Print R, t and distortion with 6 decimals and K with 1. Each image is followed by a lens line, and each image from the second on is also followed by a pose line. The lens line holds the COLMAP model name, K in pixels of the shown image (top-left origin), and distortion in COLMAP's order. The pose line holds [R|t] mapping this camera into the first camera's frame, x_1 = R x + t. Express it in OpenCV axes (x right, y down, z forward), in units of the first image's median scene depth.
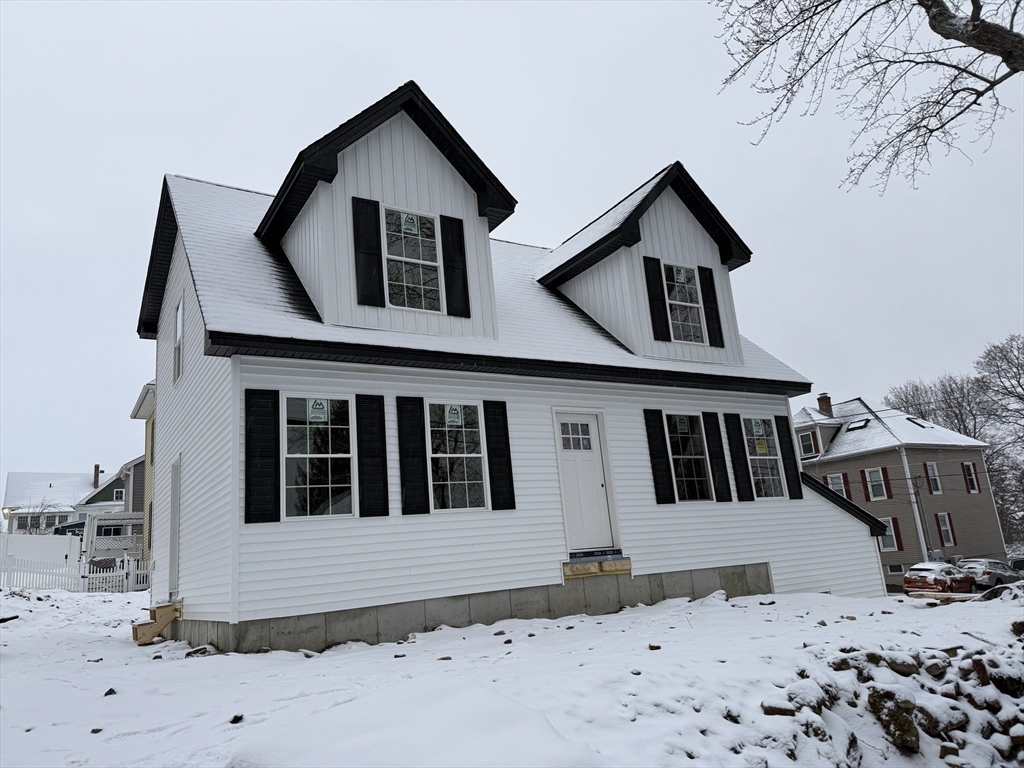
lens RADIAL K [[723.3, 0, 513.0], [0, 723.3, 381.9], [0, 0, 1]] dist [0.025447, -0.033953]
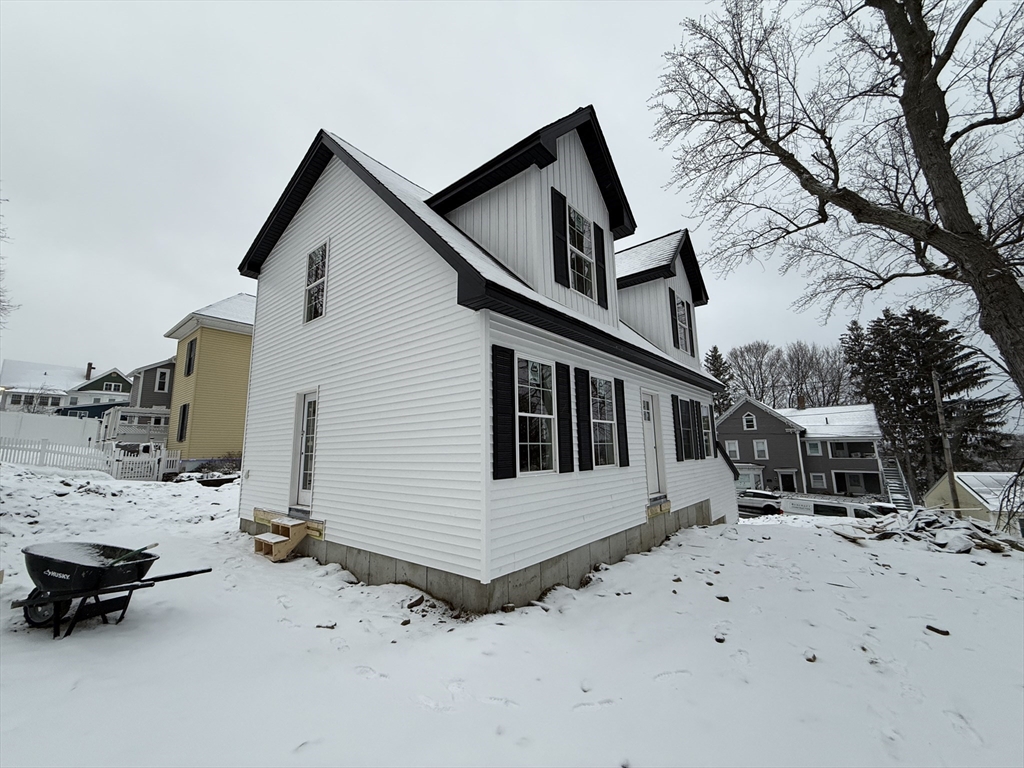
lens RADIAL K [[410.5, 0, 511.7], [0, 410.5, 382.1], [0, 0, 1]] dist [-0.002072, 0.000375]
pose [[0.947478, 0.125190, 0.294302, -0.387373], [-0.143994, 0.988643, 0.043027, 0.025341], [-0.285572, -0.083145, 0.954744, 0.342568]]
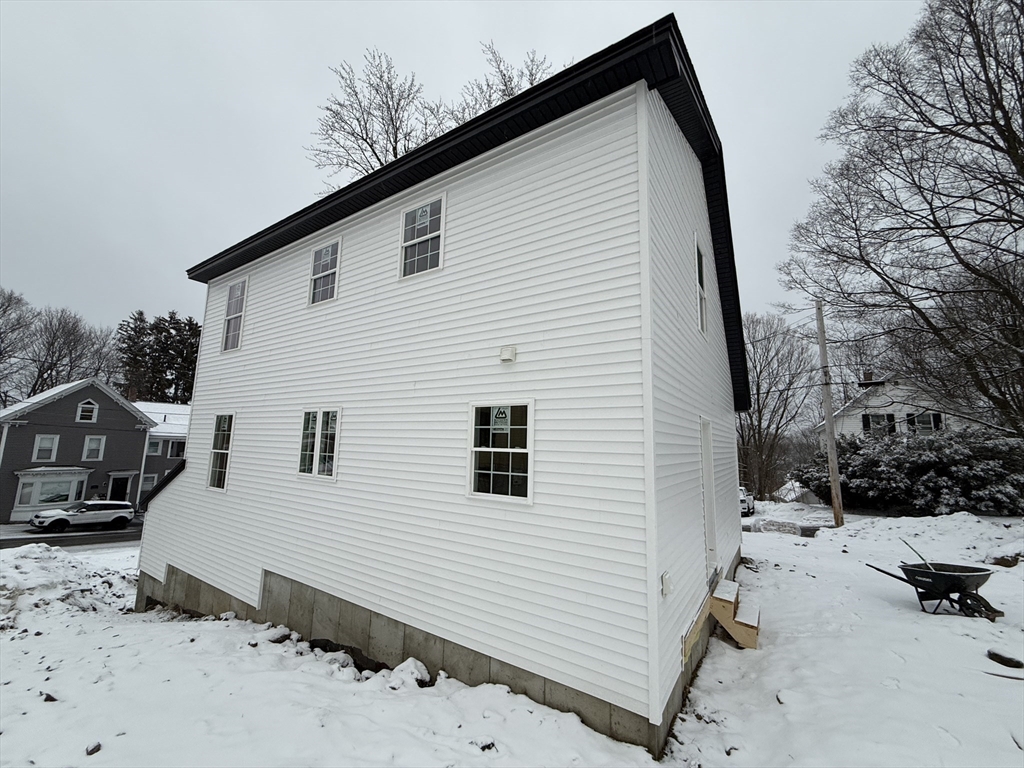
lens RADIAL K [[410.5, 0, 503.7], [0, 410.5, 381.7], [0, 0, 1]] dist [-0.002072, 0.000375]
pose [[-0.411602, 0.213304, 0.886050, -0.677830], [-0.222748, 0.919193, -0.324757, 0.162377], [-0.883723, -0.331037, -0.330829, 0.969474]]
